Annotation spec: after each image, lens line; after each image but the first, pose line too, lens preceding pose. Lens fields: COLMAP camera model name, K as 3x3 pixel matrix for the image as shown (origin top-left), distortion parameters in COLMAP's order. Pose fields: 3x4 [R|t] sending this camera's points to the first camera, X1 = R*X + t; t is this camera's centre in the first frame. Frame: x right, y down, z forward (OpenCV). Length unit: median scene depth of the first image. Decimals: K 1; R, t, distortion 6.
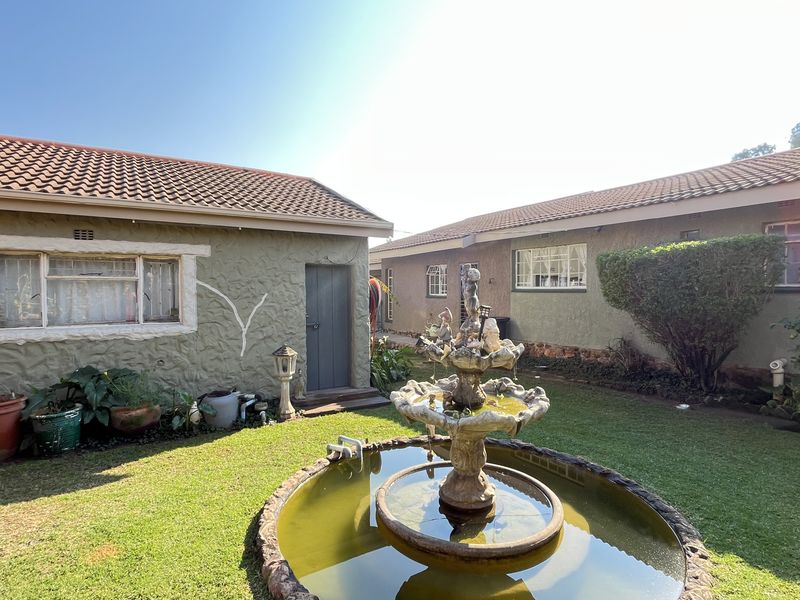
lens RADIAL K [[431.2, 0, 399.7], [0, 431.2, 298.8], [0, 0, 1]] dist [-0.001286, -0.002352]
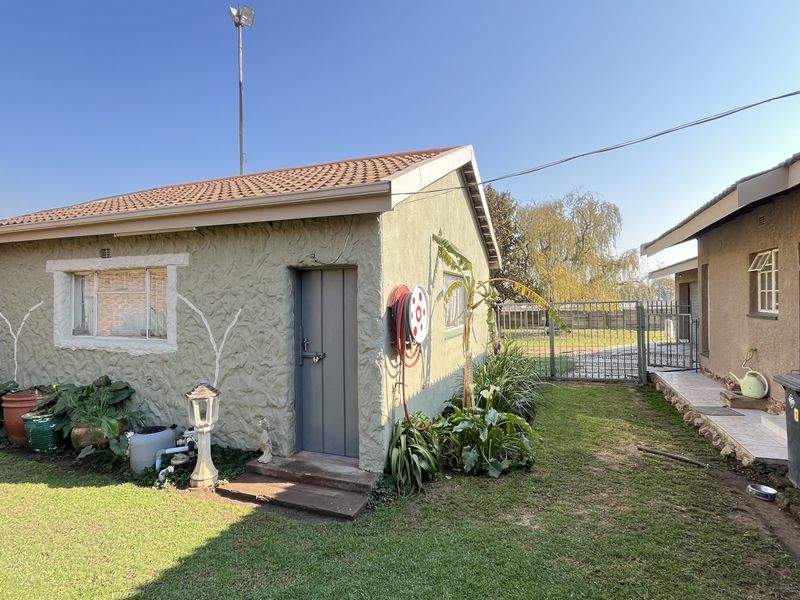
lens RADIAL K [[431.2, 0, 399.7], [0, 431.2, 300.0], [0, 0, 1]] dist [-0.001286, -0.002352]
pose [[0.599260, -0.000831, -0.800554, 0.493714], [-0.013325, 0.999851, -0.011012, -0.025222], [0.800443, 0.017266, 0.599160, 0.810716]]
